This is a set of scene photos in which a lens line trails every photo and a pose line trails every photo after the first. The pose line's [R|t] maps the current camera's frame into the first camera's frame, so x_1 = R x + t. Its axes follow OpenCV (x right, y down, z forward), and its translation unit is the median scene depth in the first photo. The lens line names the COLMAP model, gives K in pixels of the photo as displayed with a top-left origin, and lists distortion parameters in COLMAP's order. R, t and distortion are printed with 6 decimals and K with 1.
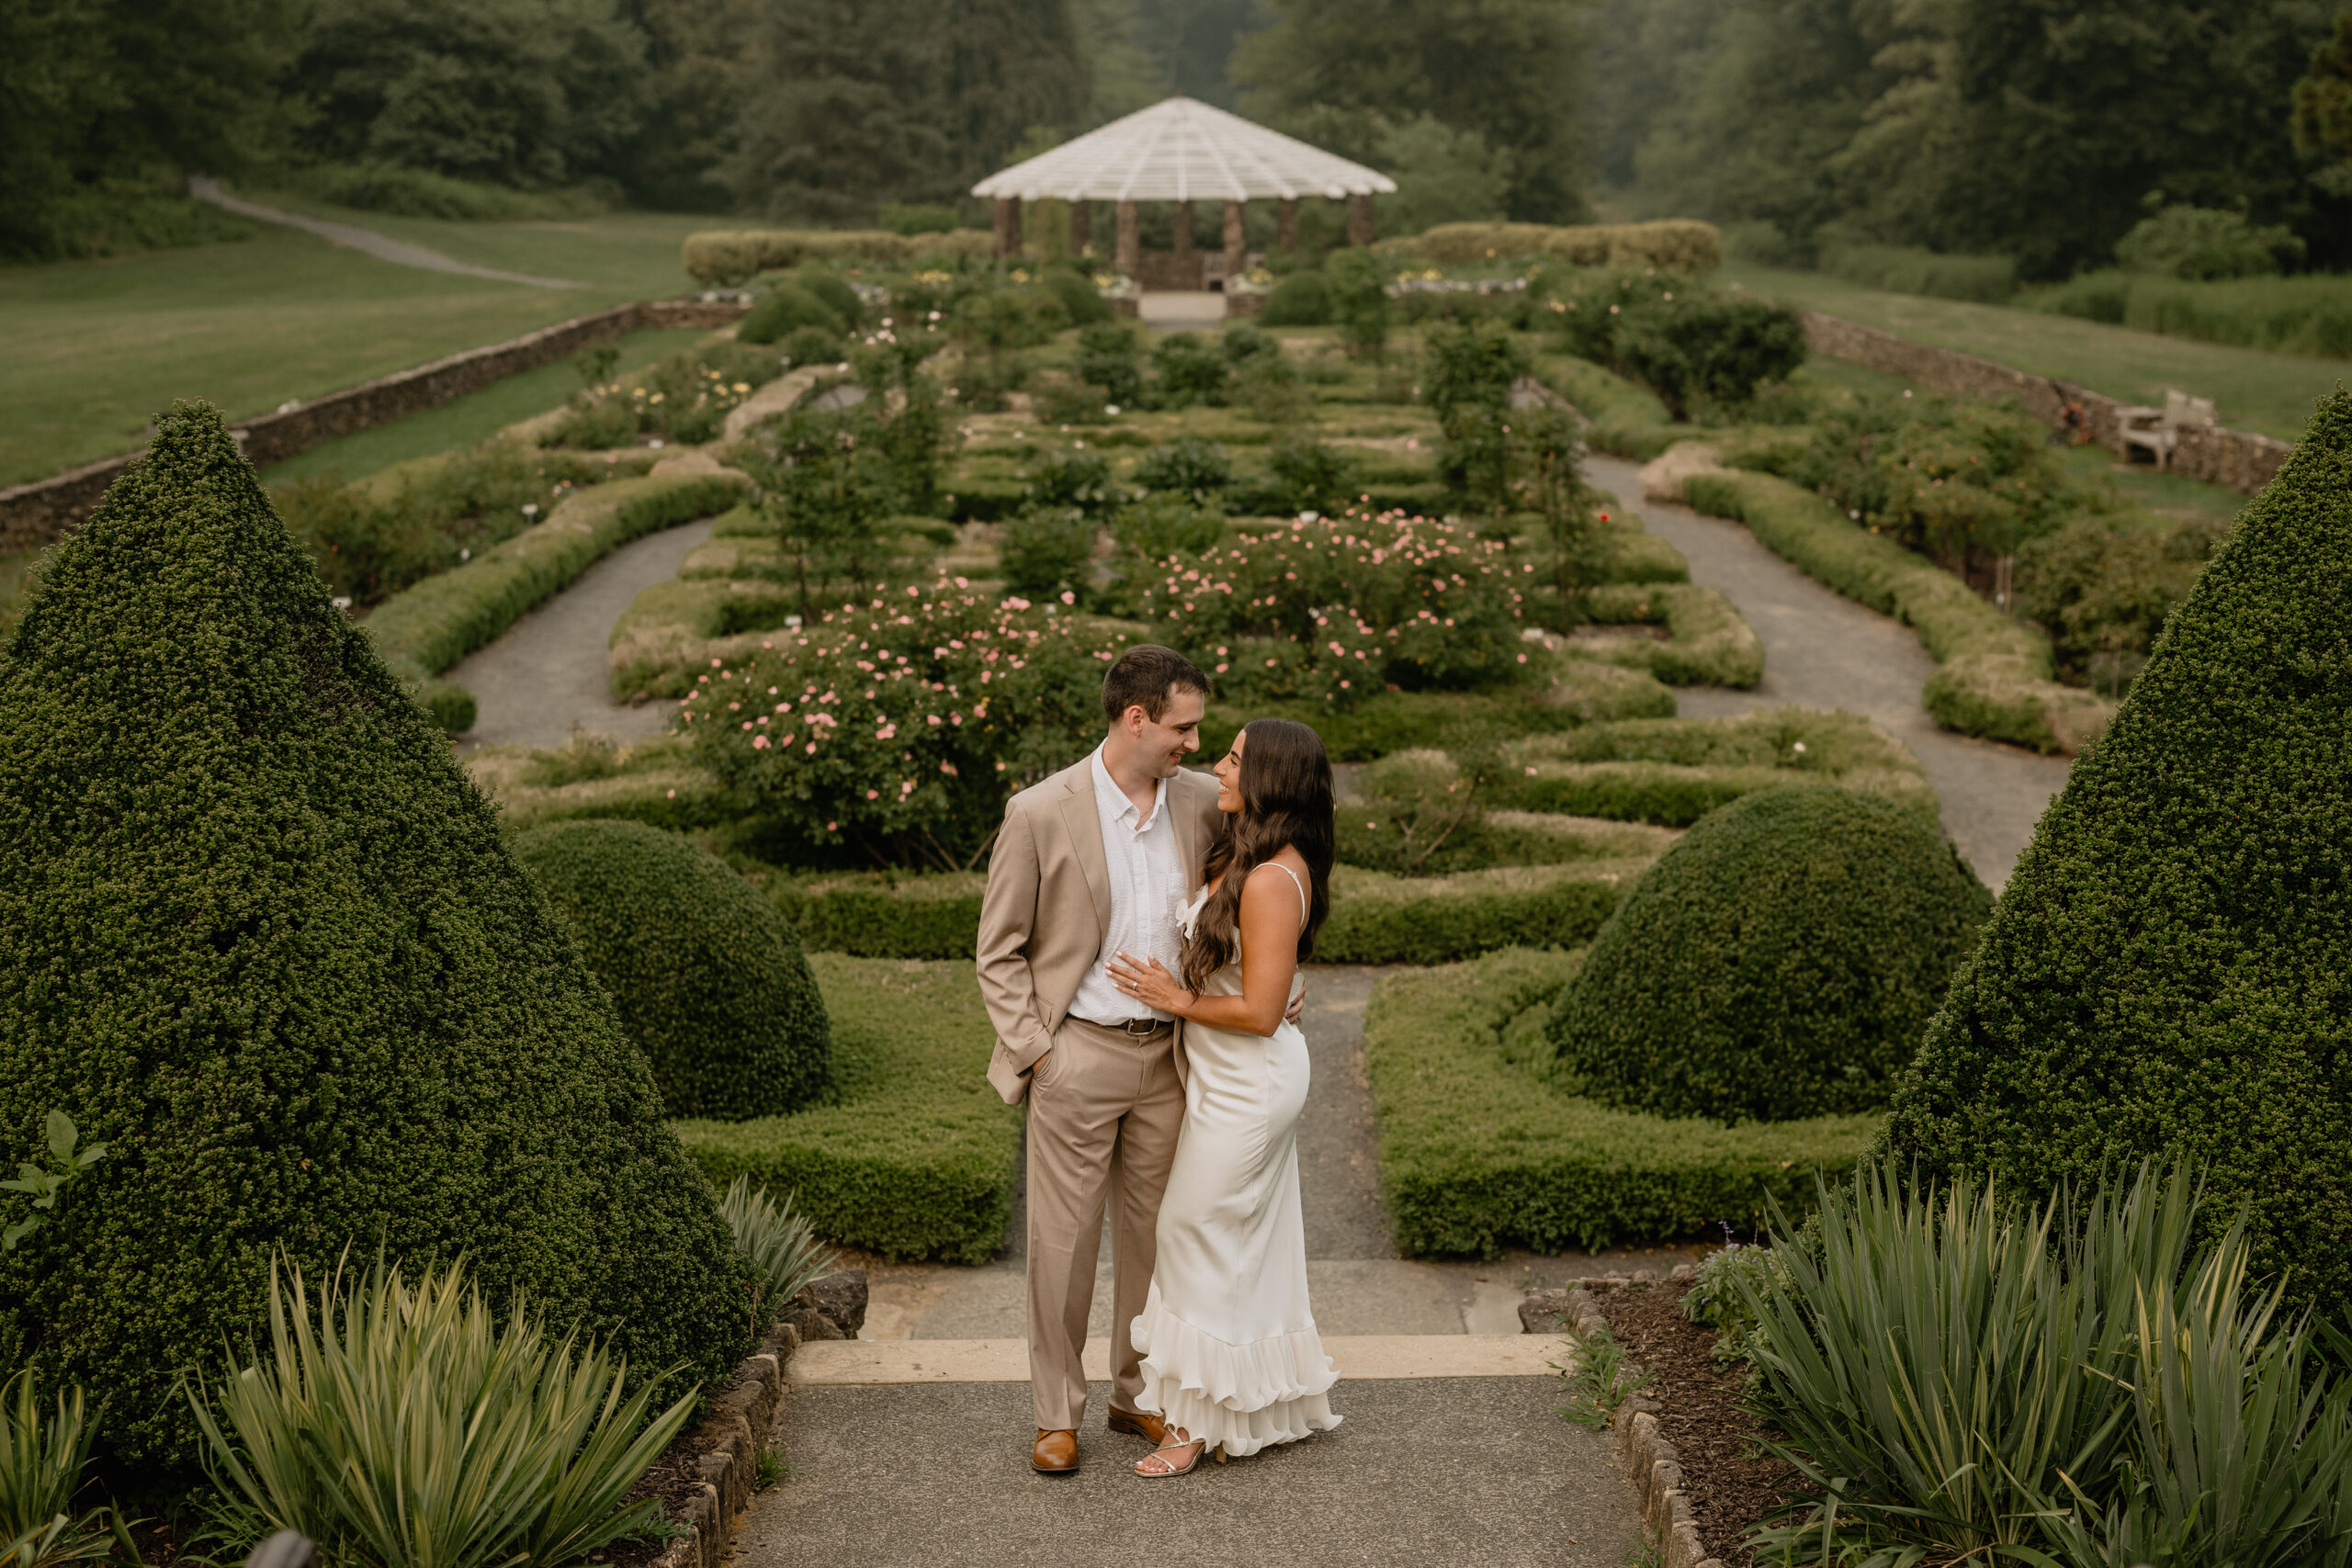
lens RADIAL K [[1764.7, 0, 1112.9], [0, 1764.7, 789.1], [0, 0, 1]] dist [-0.003426, 0.000761]
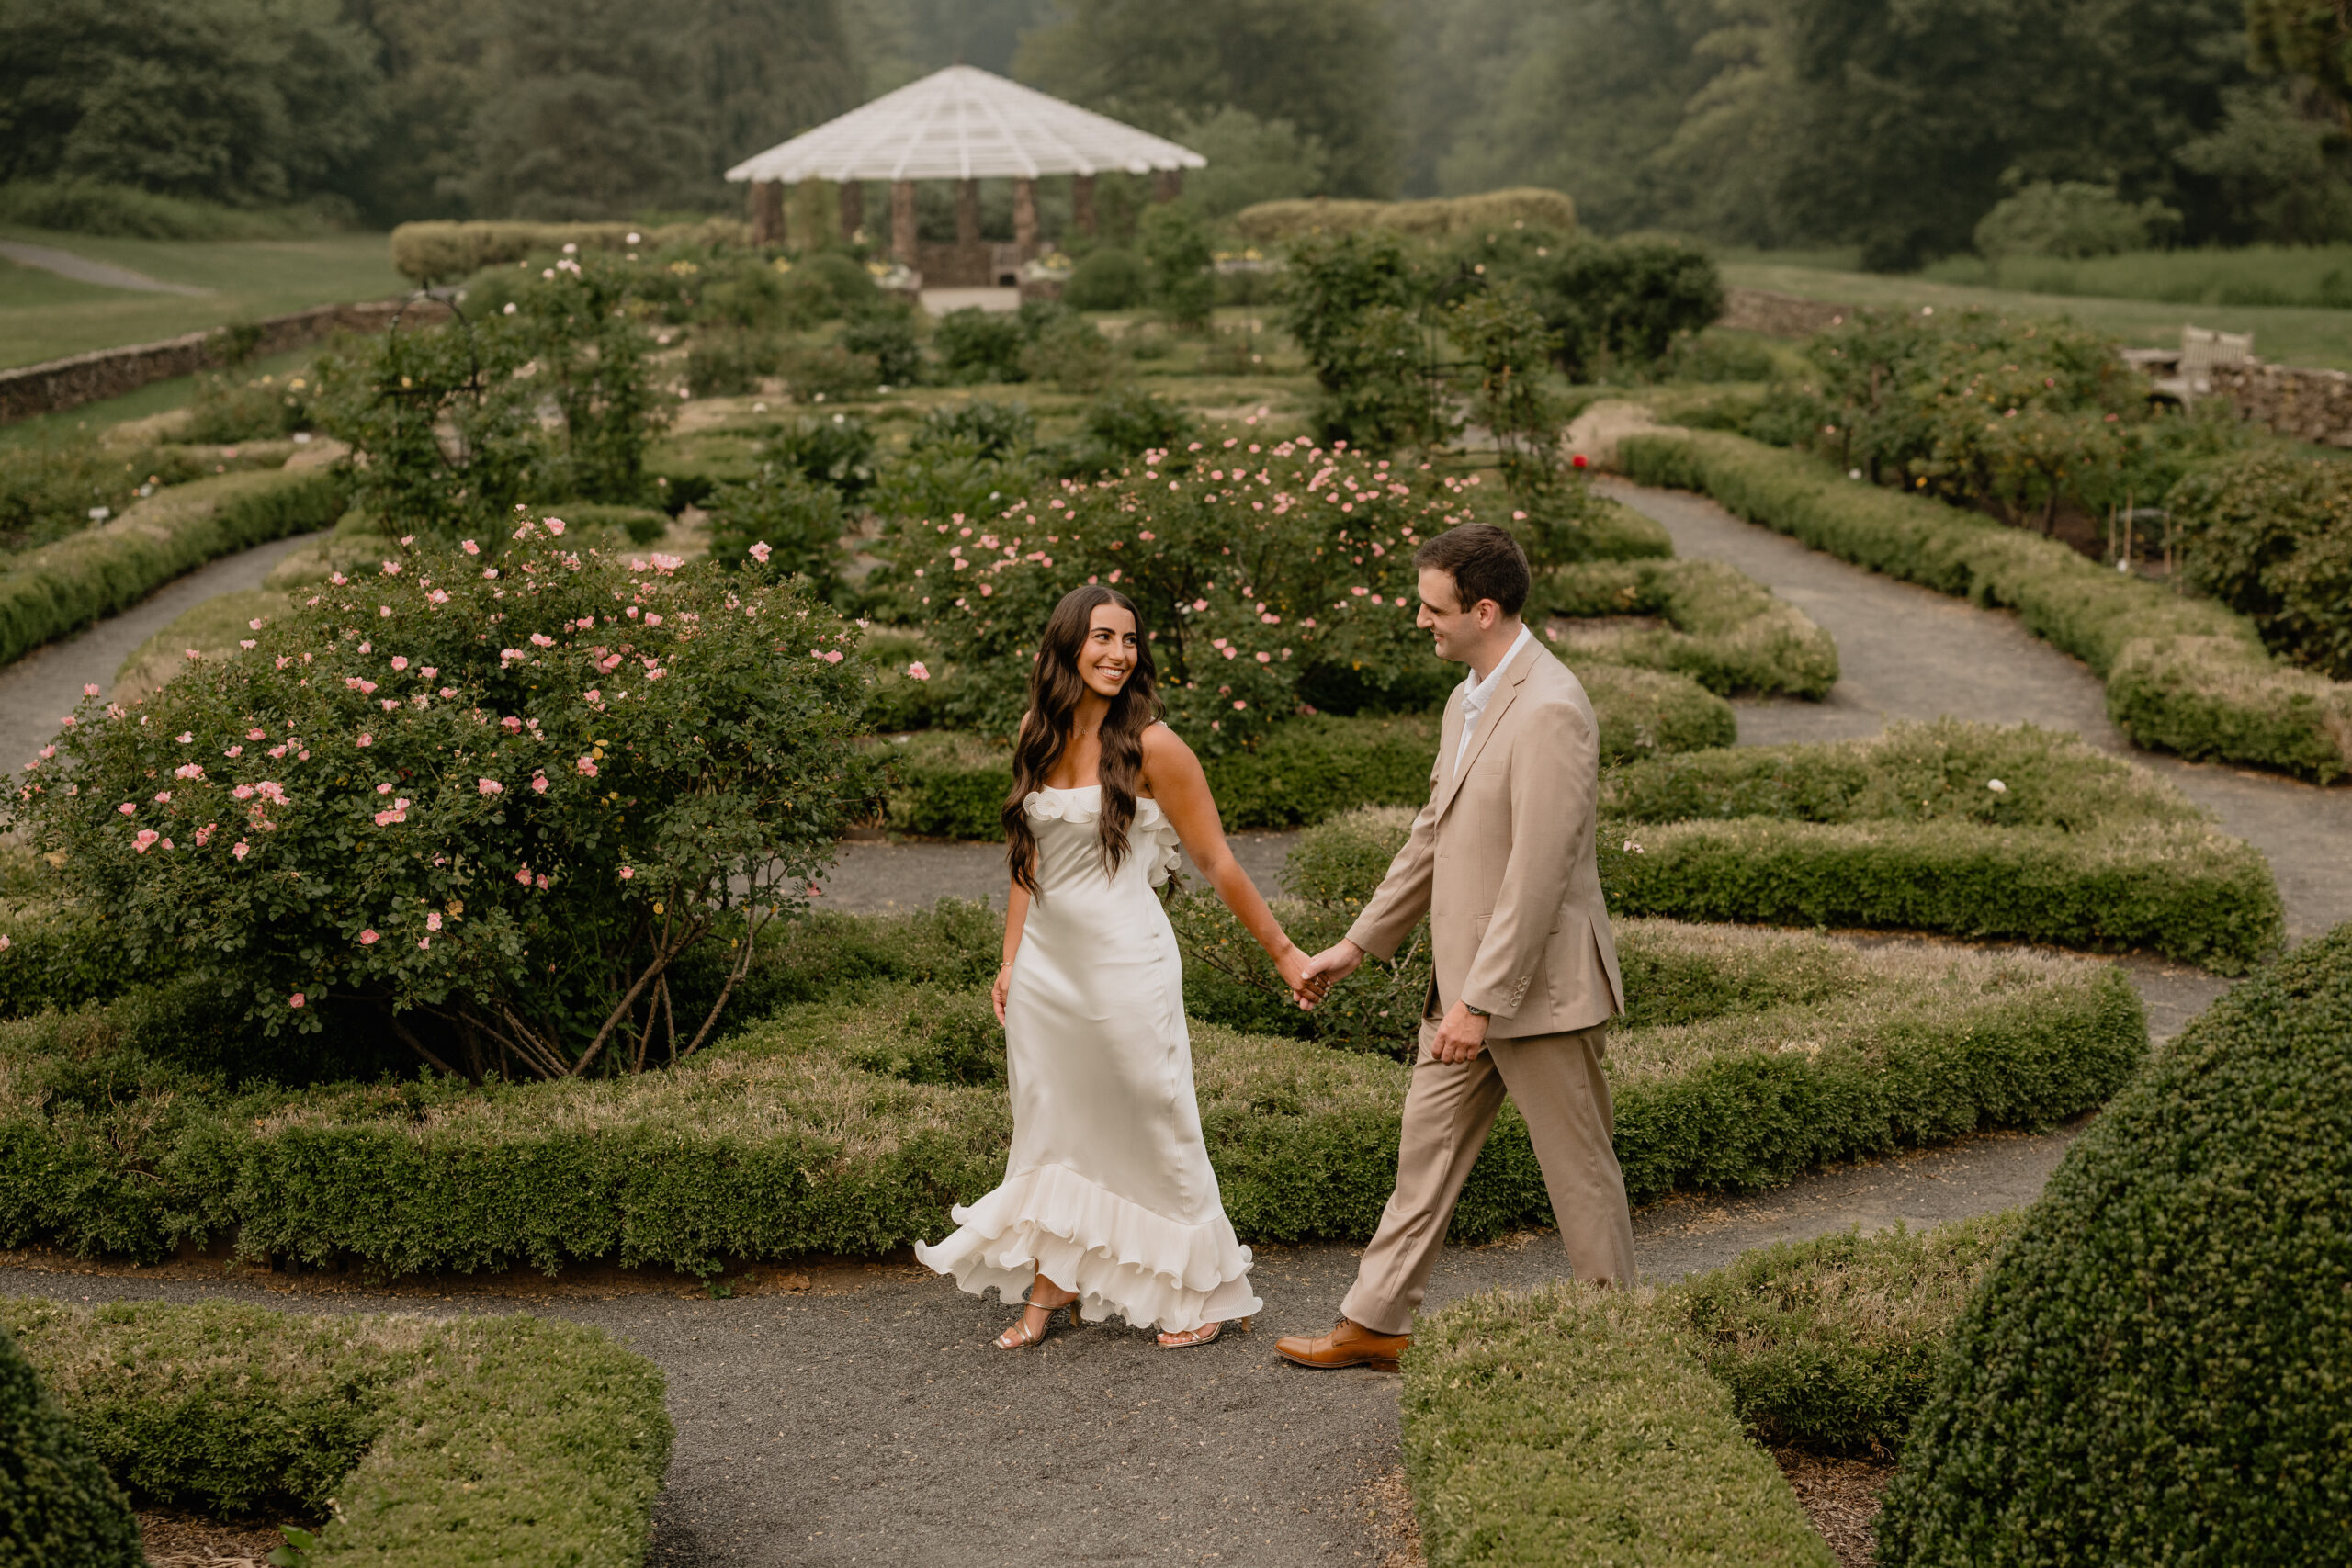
lens RADIAL K [[1764.7, 0, 1112.9], [0, 1764.7, 789.1], [0, 0, 1]] dist [-0.003426, 0.000761]
pose [[0.993370, -0.031262, 0.110632, 0.010524], [0.034204, 0.999107, -0.024801, -0.009866], [-0.109757, 0.028420, 0.993552, 0.239874]]
